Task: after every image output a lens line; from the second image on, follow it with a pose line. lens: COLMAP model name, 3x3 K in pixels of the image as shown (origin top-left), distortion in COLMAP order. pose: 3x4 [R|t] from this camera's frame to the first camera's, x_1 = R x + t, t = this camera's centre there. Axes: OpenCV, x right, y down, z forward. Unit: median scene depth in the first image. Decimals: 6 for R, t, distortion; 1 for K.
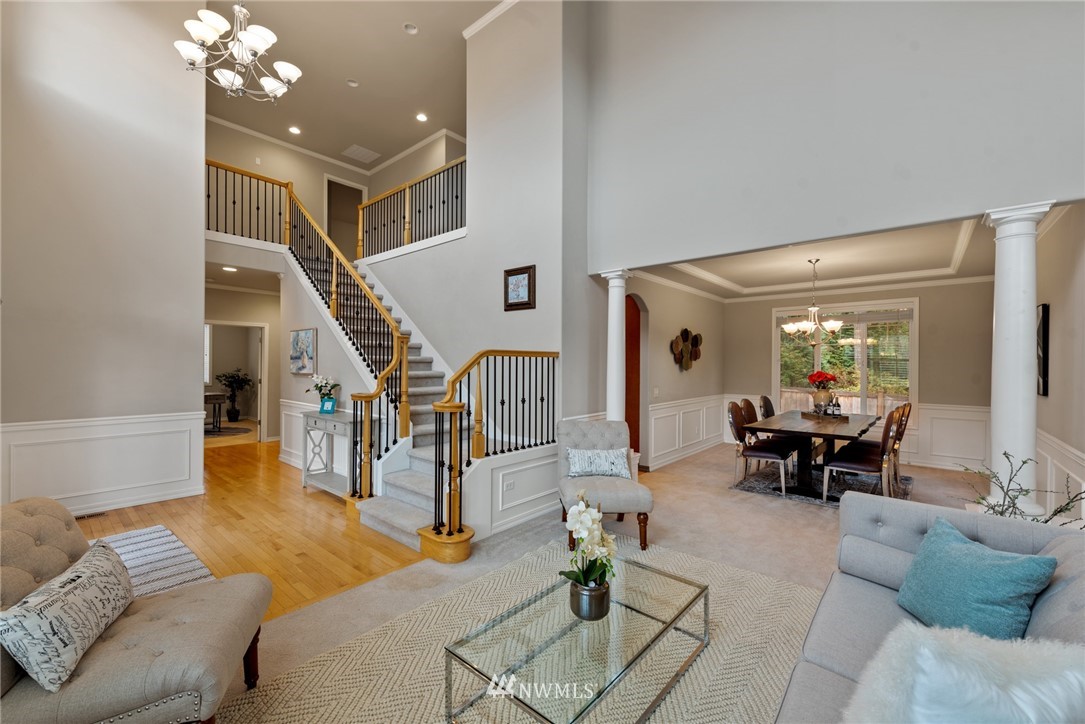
lens RADIAL K [[447.4, 0, 542.5], [0, 447.4, 366.2], [0, 0, 1]] dist [0.000569, -0.000024]
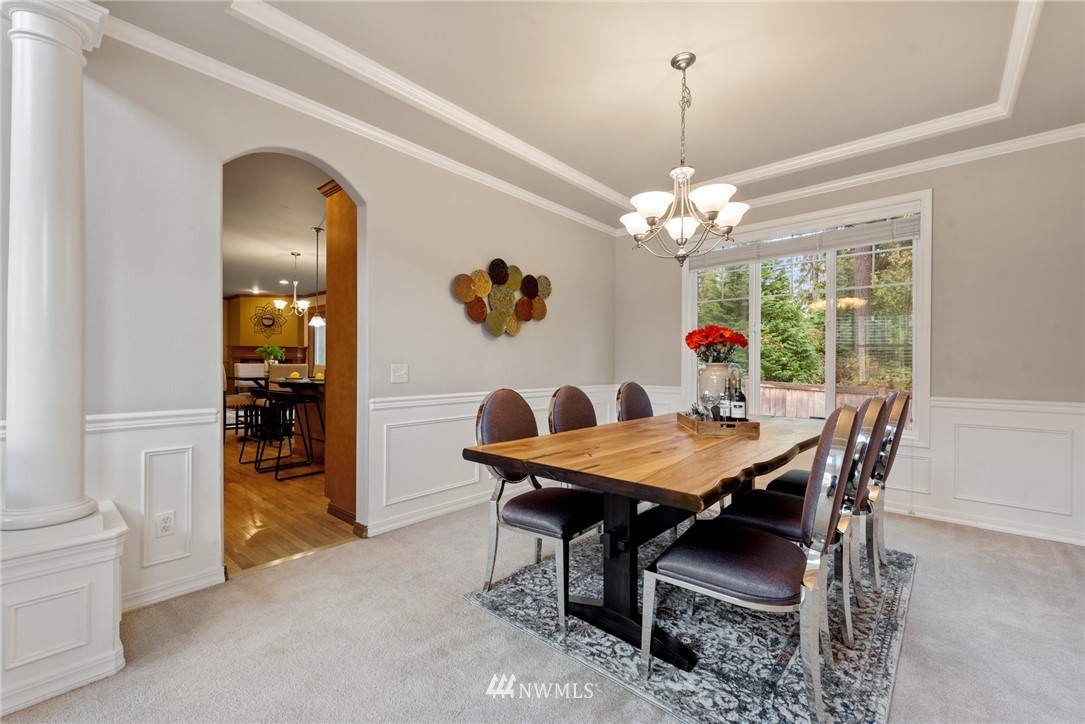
lens RADIAL K [[460.8, 0, 548.7], [0, 460.8, 368.5], [0, 0, 1]] dist [0.009065, -0.000306]
pose [[0.999999, 0.000198, -0.001006, 0.442968], [-0.000197, 0.999999, 0.001452, 0.054862], [0.001006, -0.001452, 0.999998, 0.514082]]
